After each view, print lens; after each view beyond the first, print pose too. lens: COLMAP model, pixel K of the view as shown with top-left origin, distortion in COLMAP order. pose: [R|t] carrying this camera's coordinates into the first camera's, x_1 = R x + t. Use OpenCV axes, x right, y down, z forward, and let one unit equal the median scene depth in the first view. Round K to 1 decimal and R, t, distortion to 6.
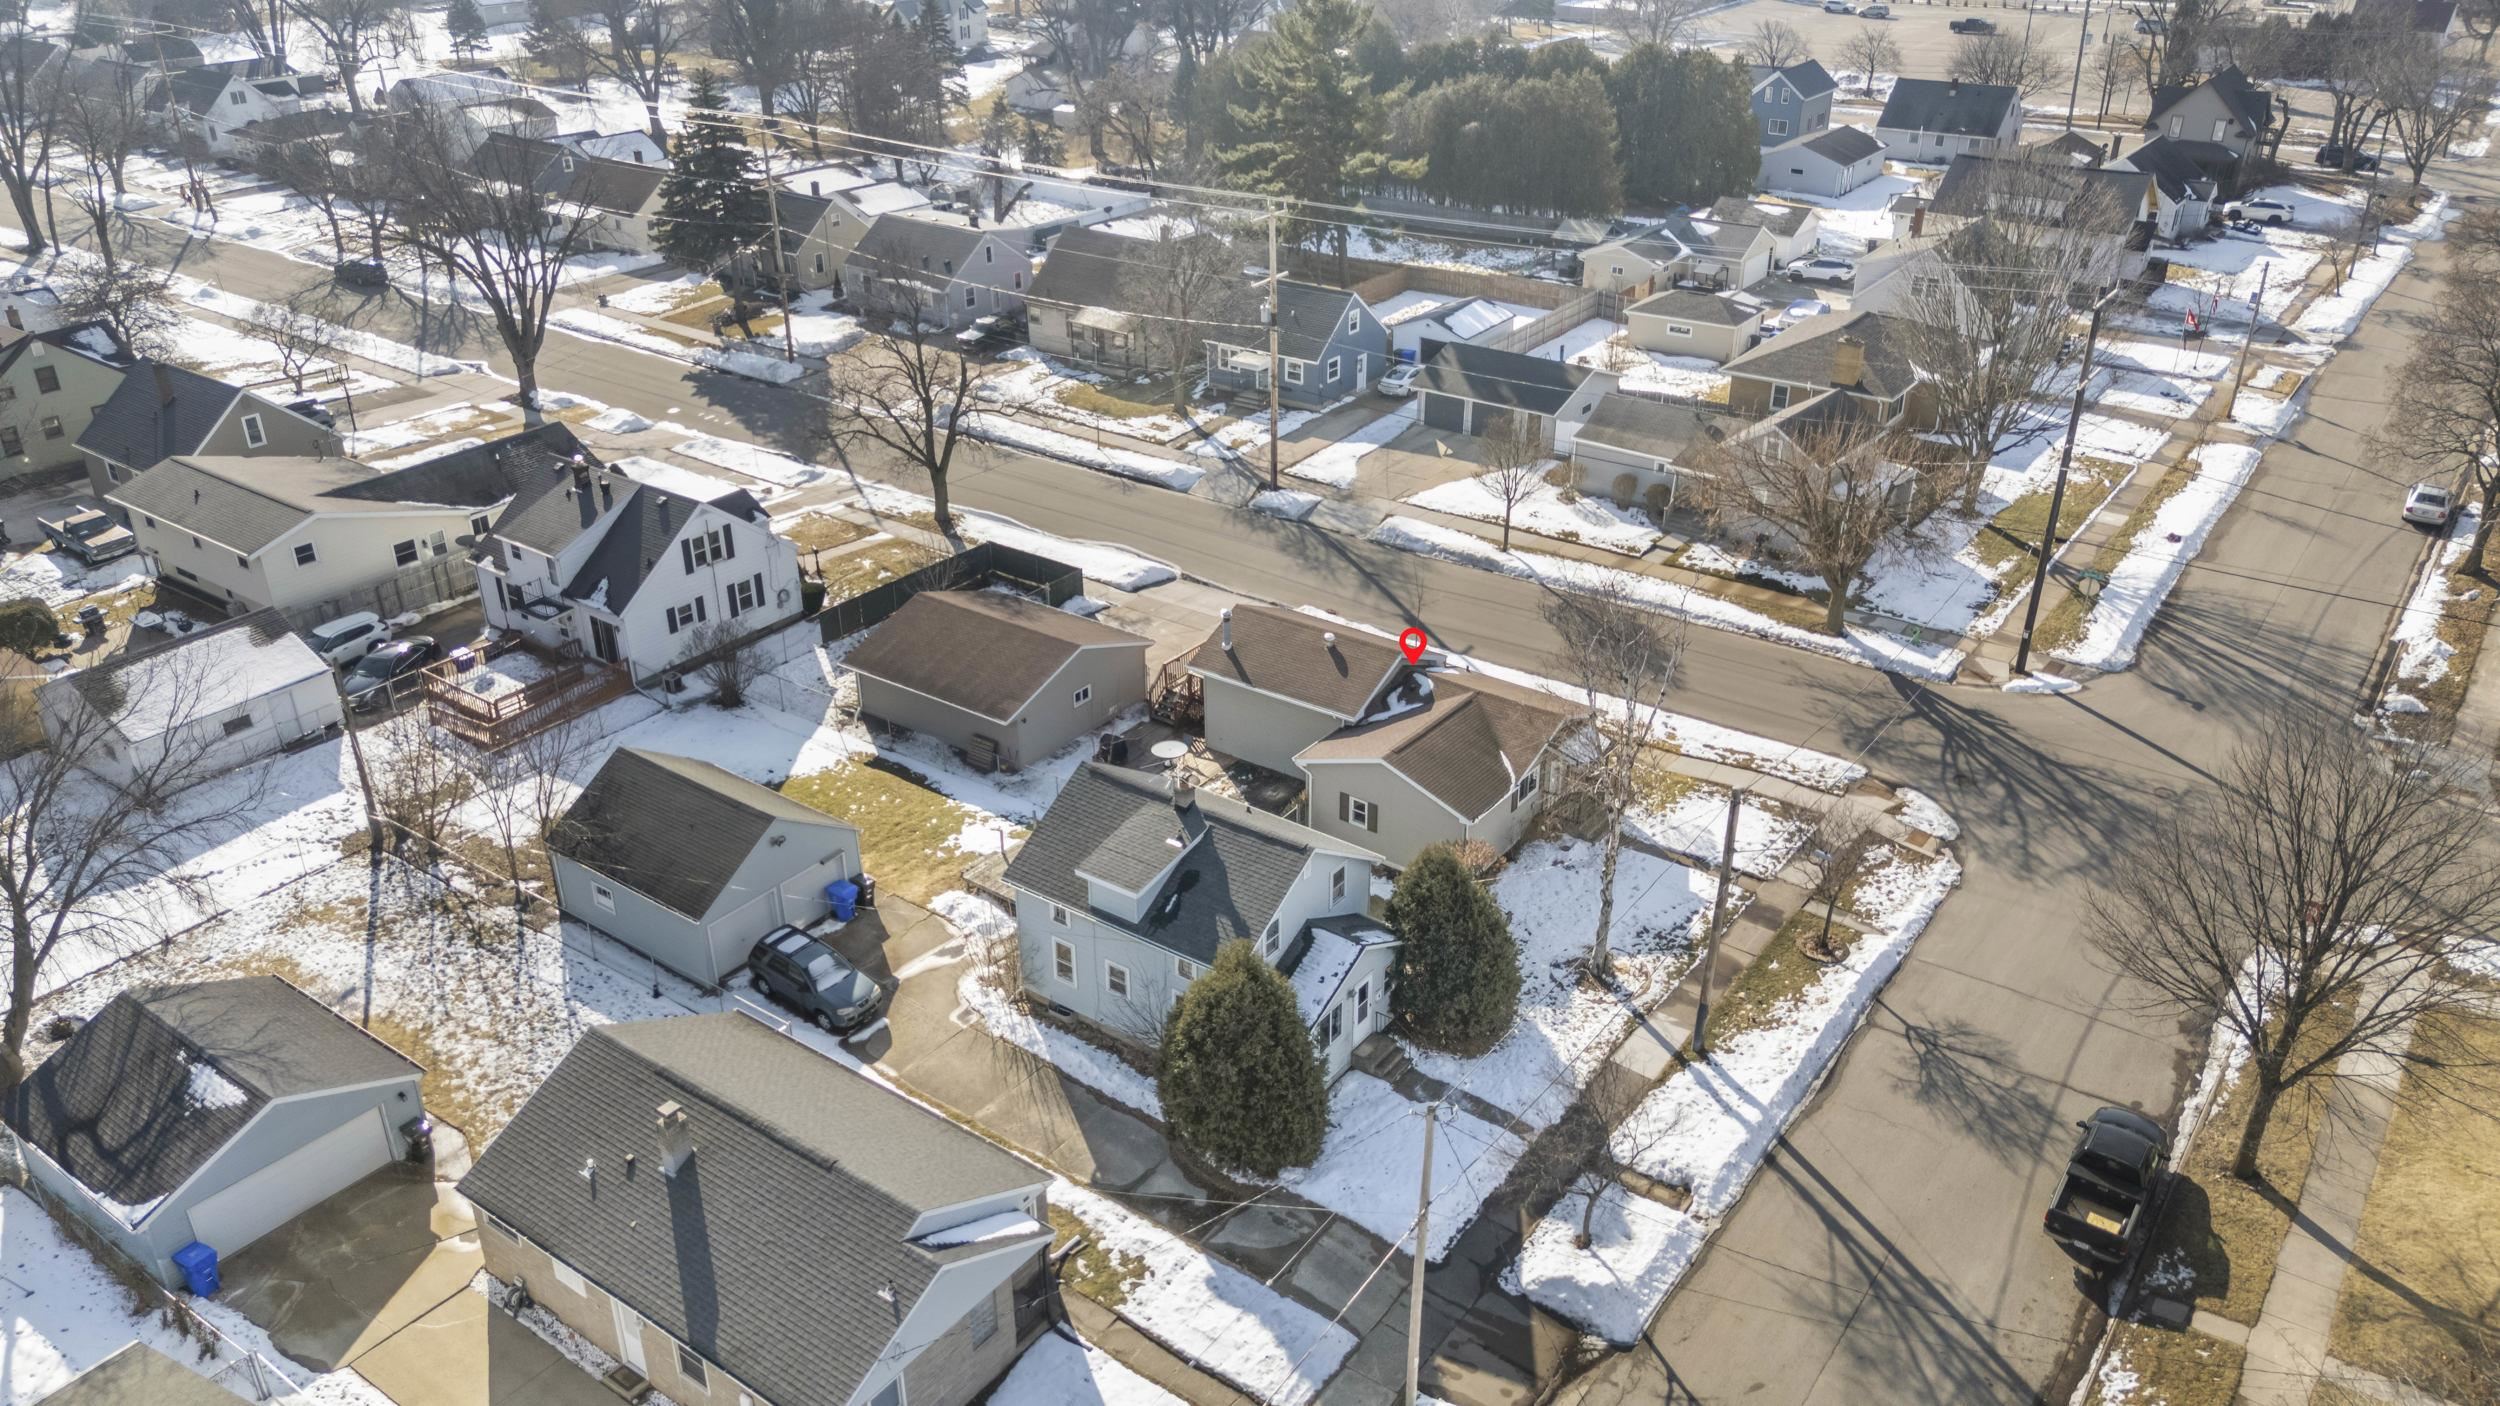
lens RADIAL K [[1813.4, 0, 1250.0], [0, 1813.4, 703.0], [0, 0, 1]] dist [0.107493, -0.134086]
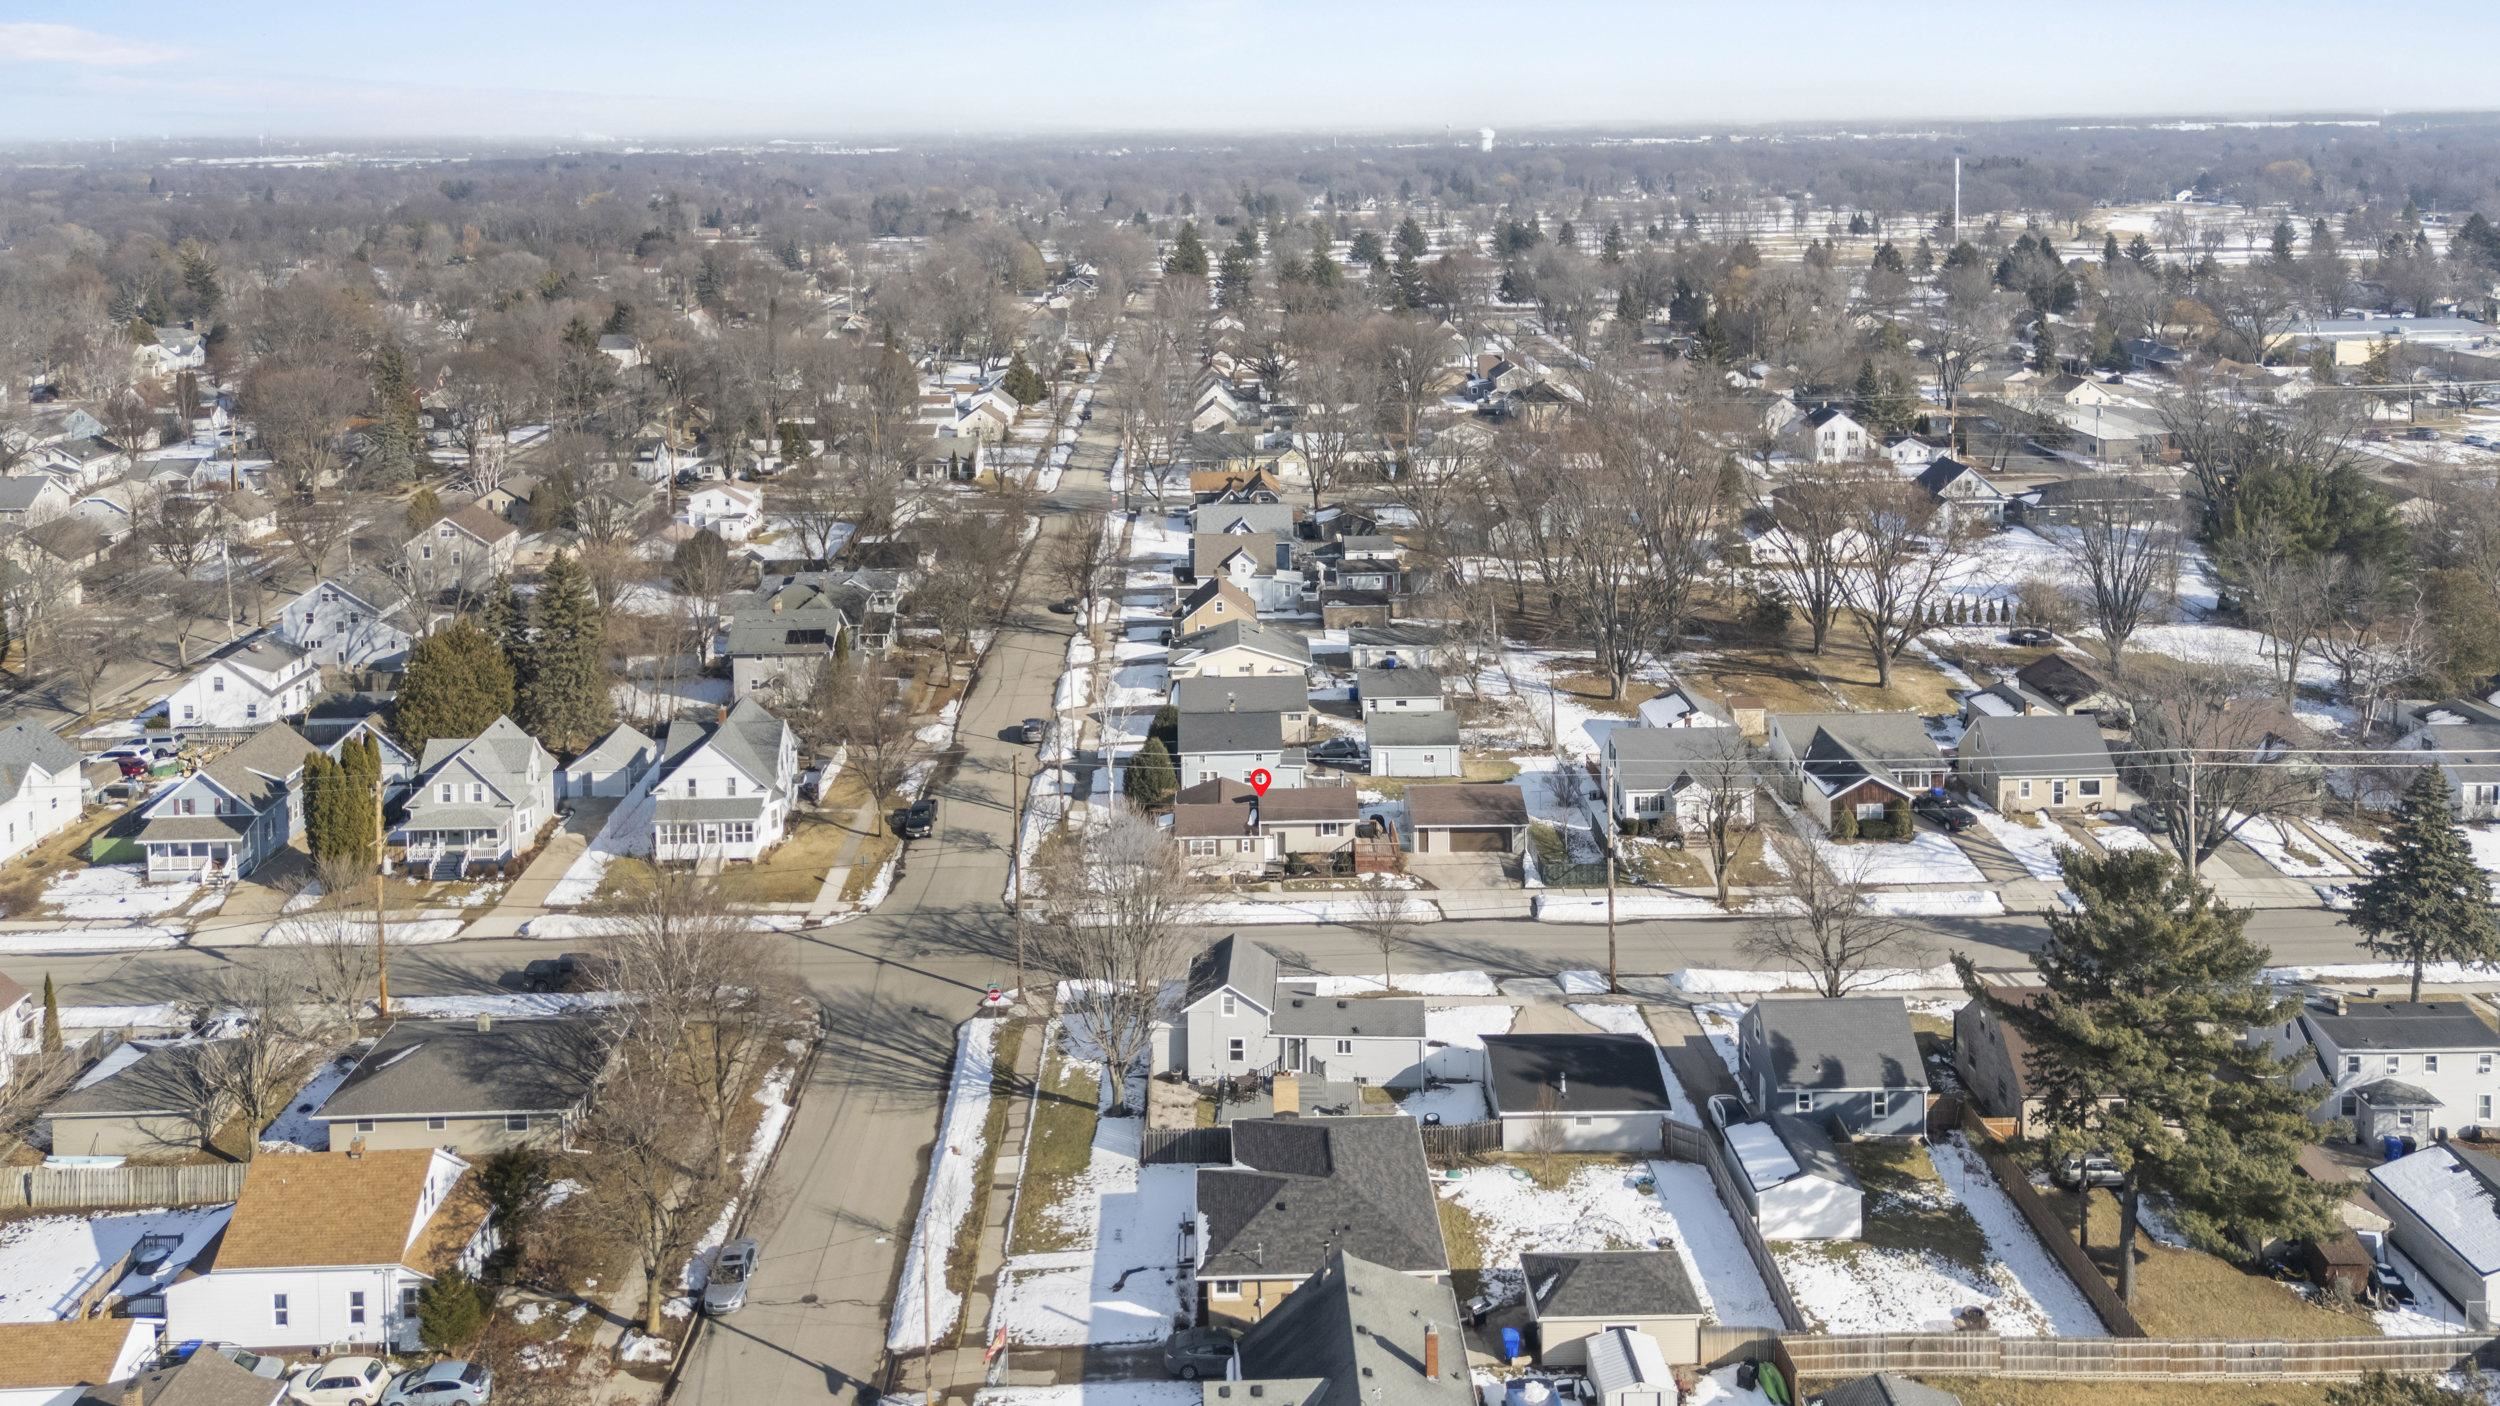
lens RADIAL K [[1820.8, 0, 1250.0], [0, 1820.8, 703.0], [0, 0, 1]] dist [0.082339, -0.095824]
pose [[-0.794657, 0.196918, -0.574233, 1.074924], [-0.262072, 0.741957, 0.617104, -1.177375], [0.547576, 0.640876, -0.537995, 1.734194]]
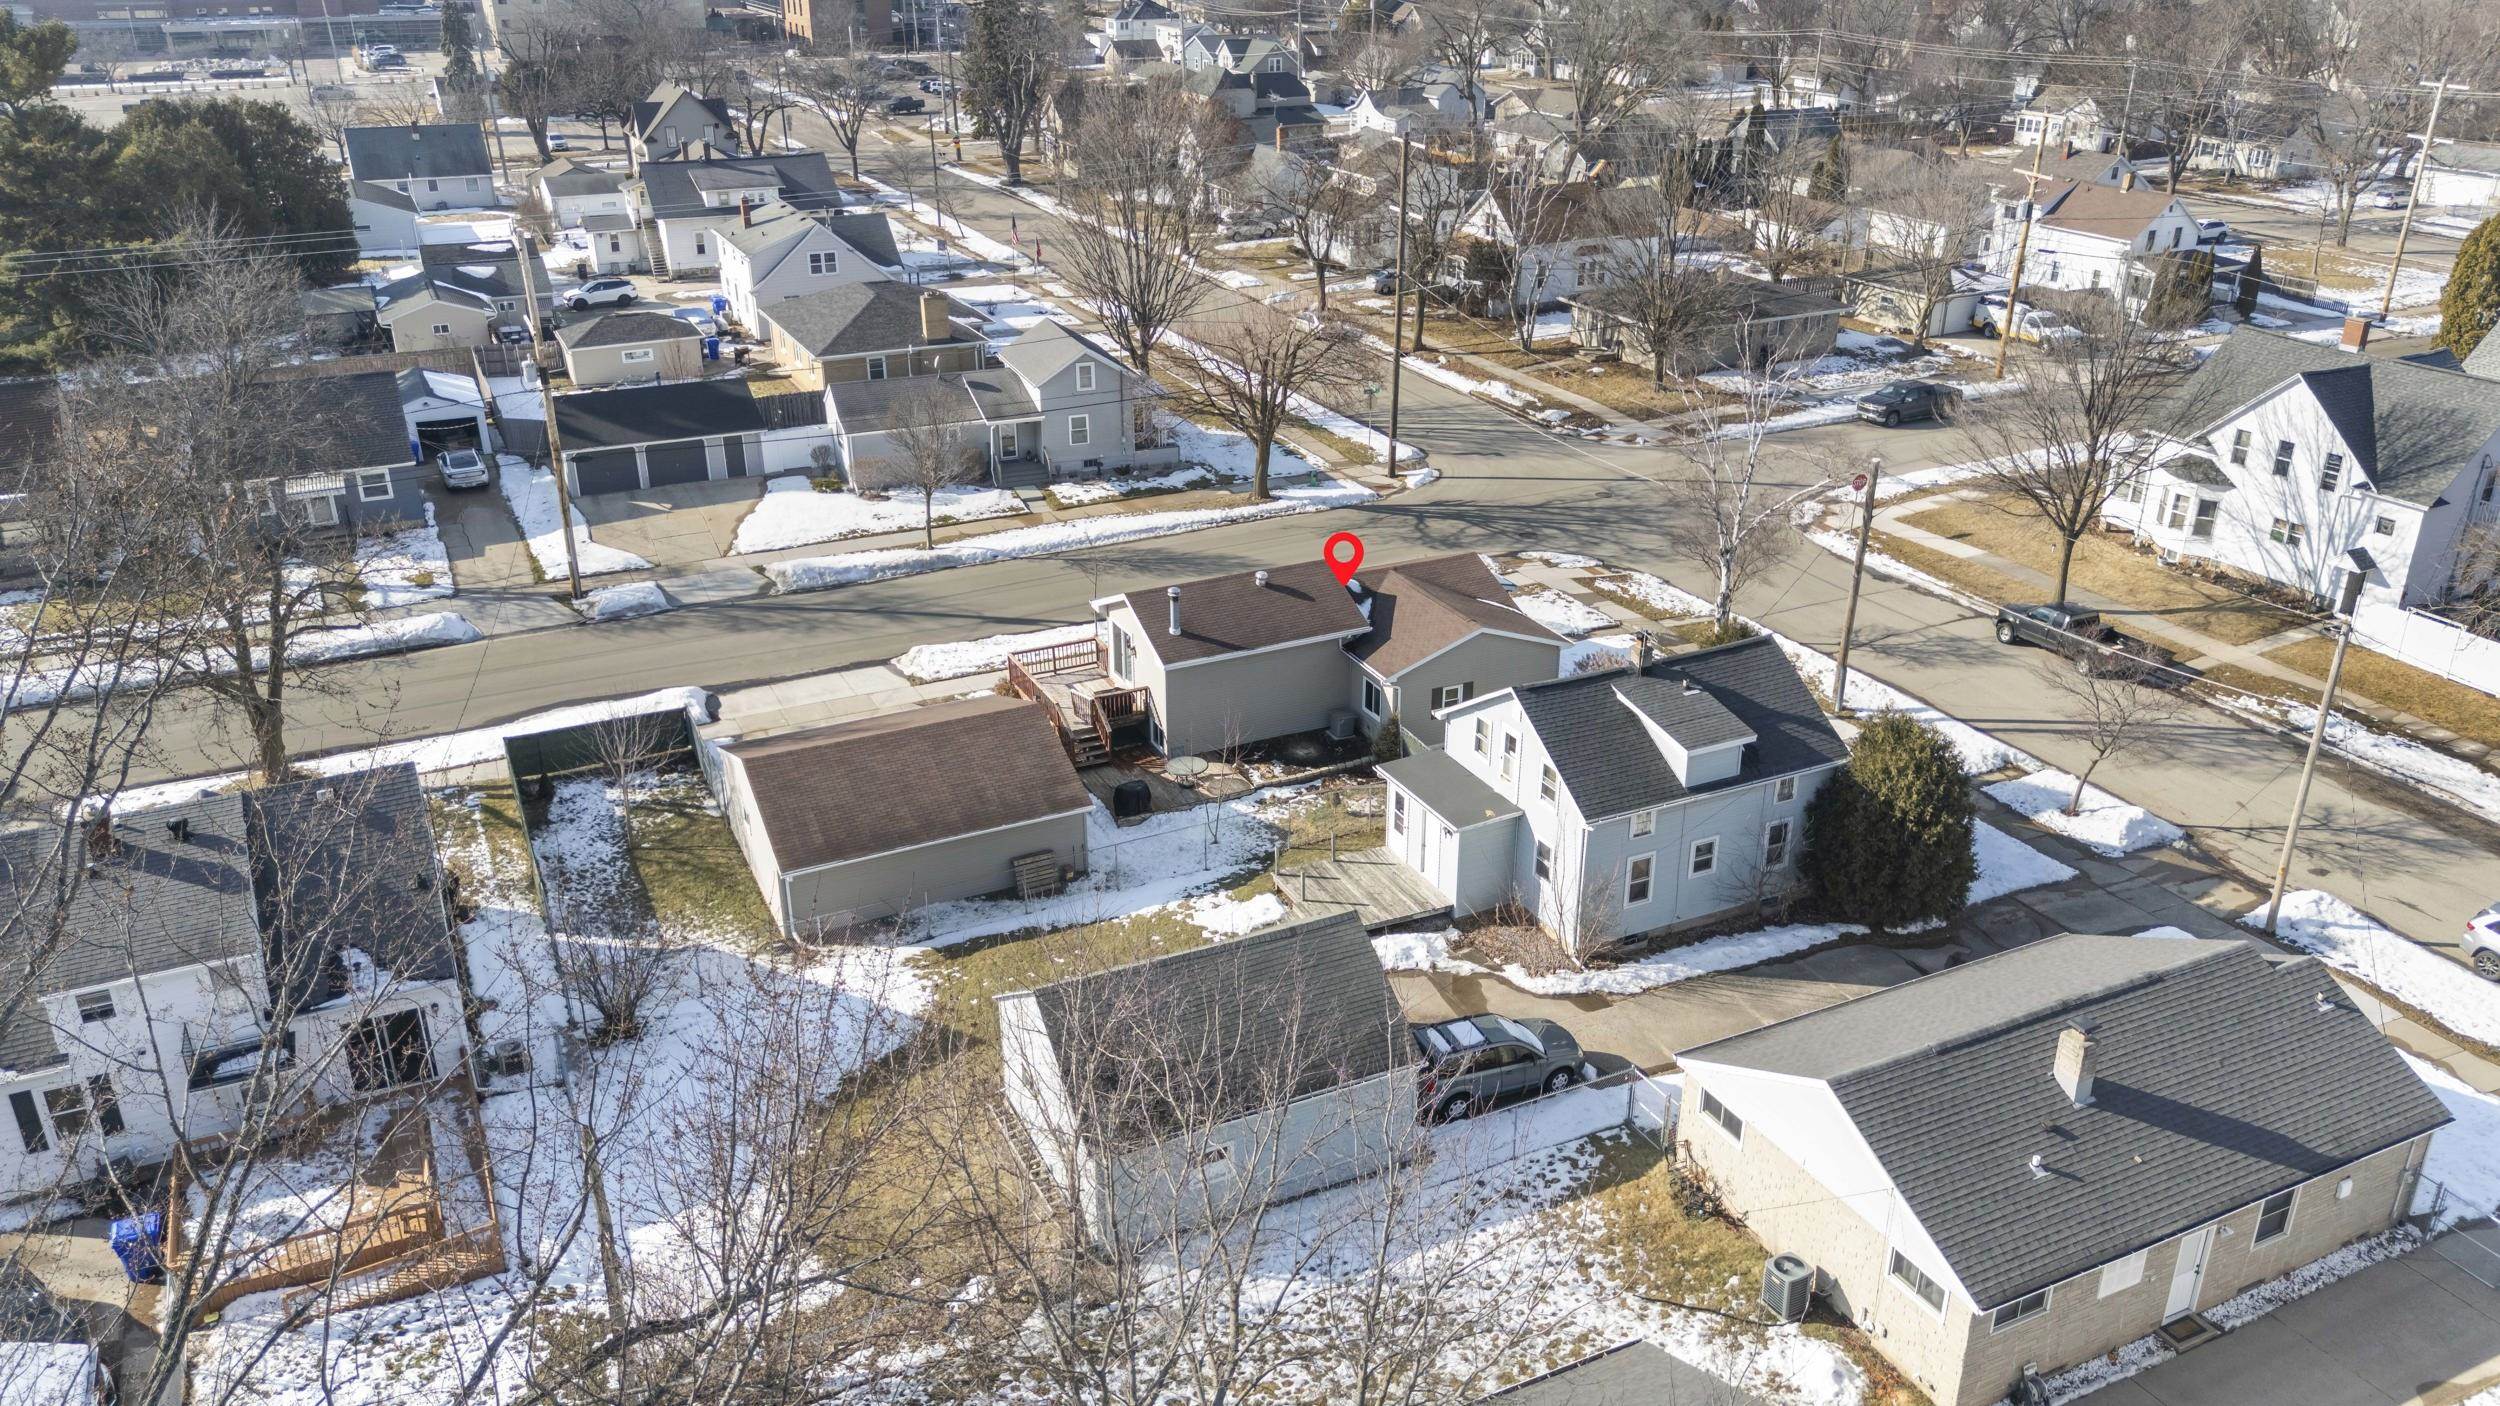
lens RADIAL K [[1815.4, 0, 1246.8], [0, 1815.4, 719.7], [0, 0, 1]] dist [0.081740, -0.093576]
pose [[0.472539, -0.361500, 0.803757, -0.614712], [0.401344, 0.900215, 0.168928, -0.109582], [-0.784621, 0.242758, 0.570472, 0.431232]]
